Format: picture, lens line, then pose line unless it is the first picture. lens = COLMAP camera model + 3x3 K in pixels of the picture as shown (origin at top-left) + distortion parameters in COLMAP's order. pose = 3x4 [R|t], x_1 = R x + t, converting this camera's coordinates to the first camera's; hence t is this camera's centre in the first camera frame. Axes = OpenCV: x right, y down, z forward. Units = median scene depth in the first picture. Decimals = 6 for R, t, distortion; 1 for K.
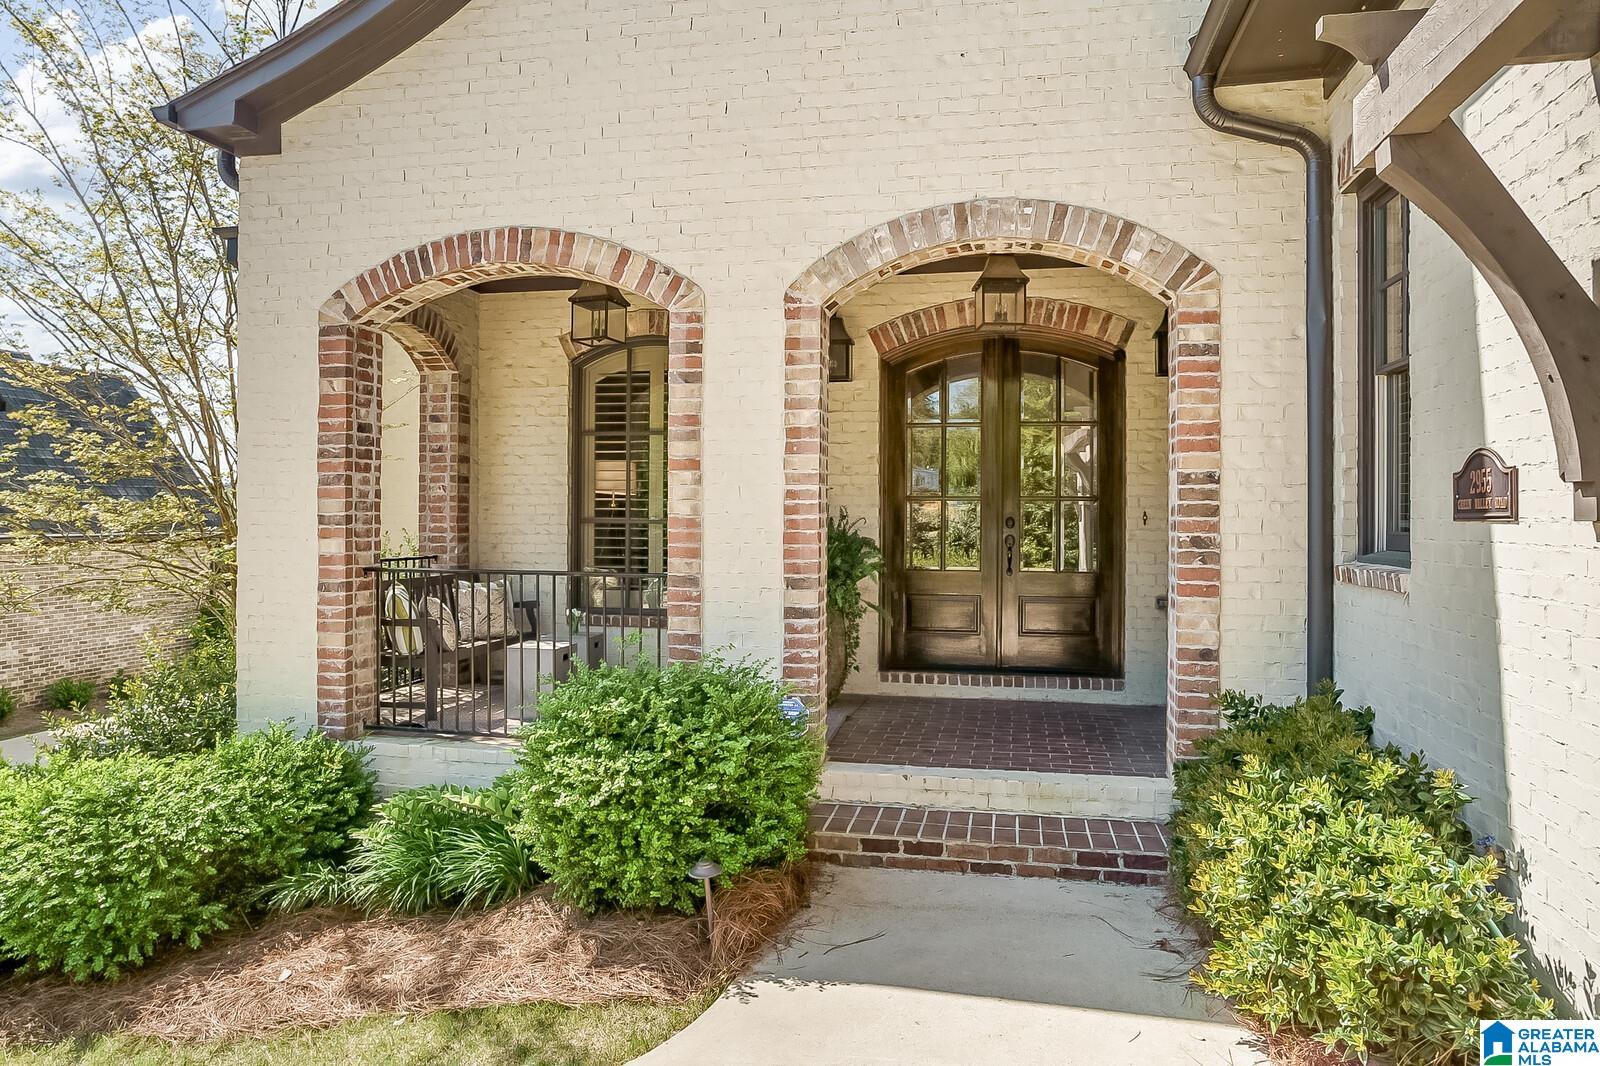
lens RADIAL K [[1056.8, 0, 799.3], [0, 1056.8, 526.7], [0, 0, 1]] dist [0.000120, 0.000009]
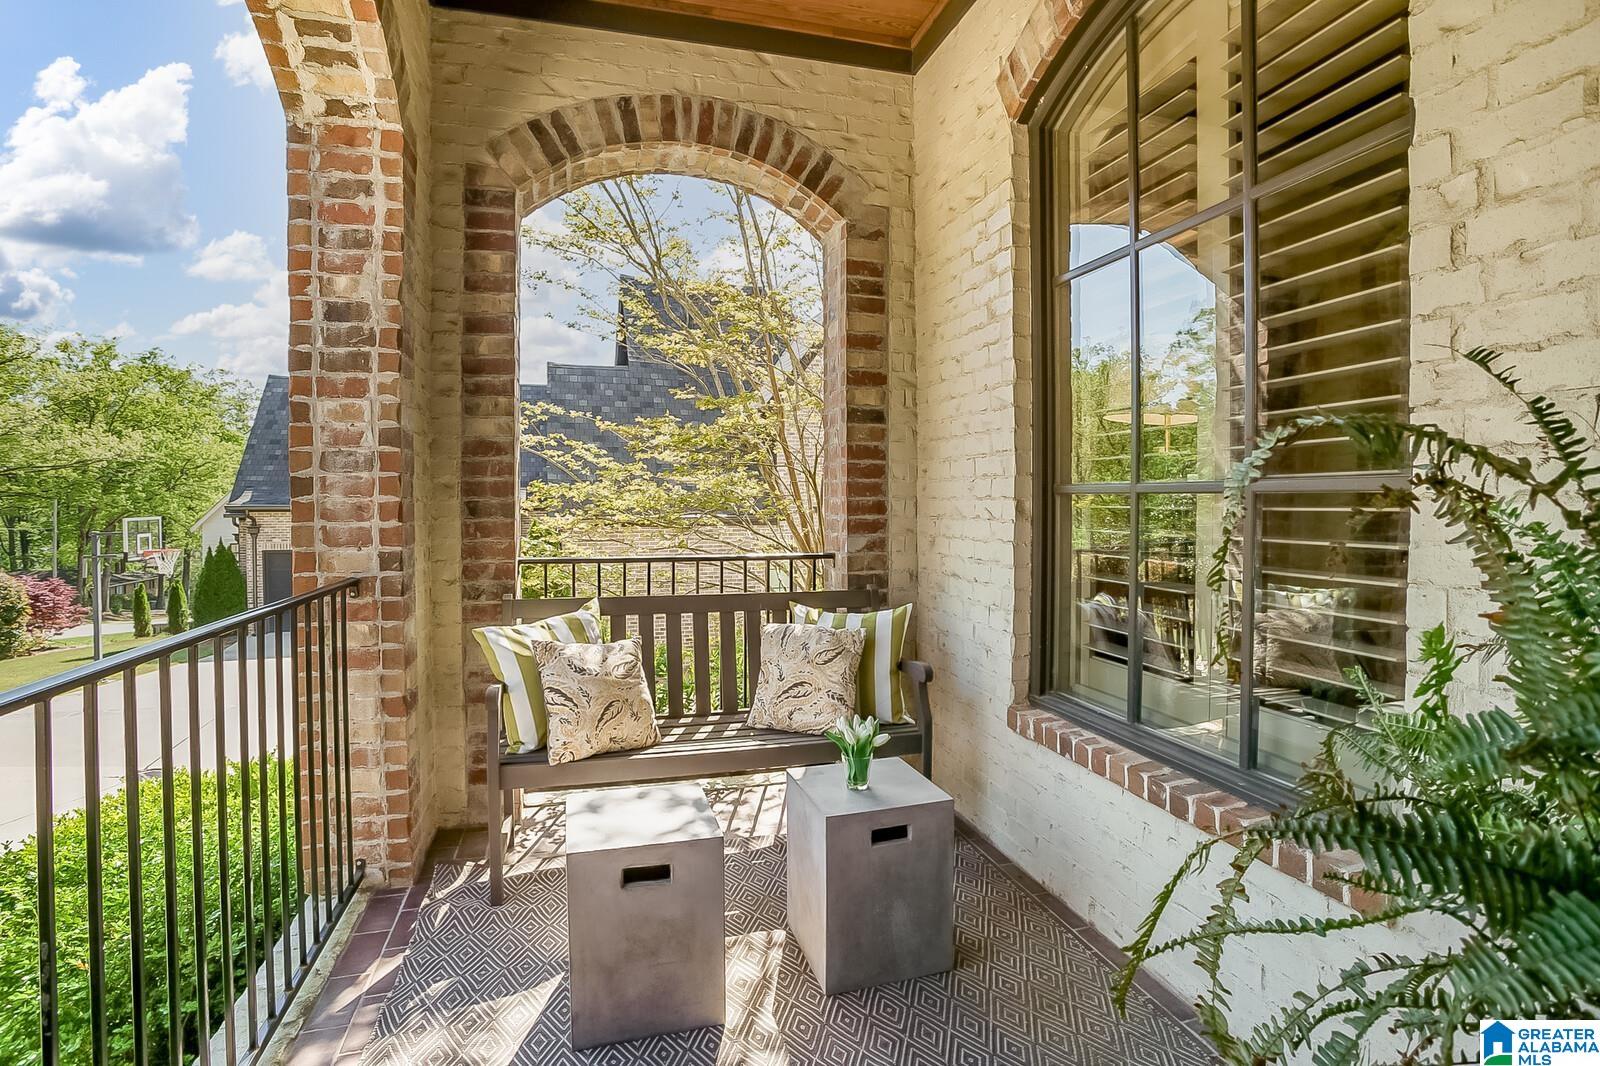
lens RADIAL K [[777.3, 0, 778.6], [0, 777.3, 501.1], [0, 0, 1]] dist [0.000641, 0.000107]
pose [[0.439771, -0.001578, -0.898109, 0.024603], [-0.003188, 0.999989, -0.003318, 0.000965], [0.898104, 0.004322, 0.439761, 0.814506]]
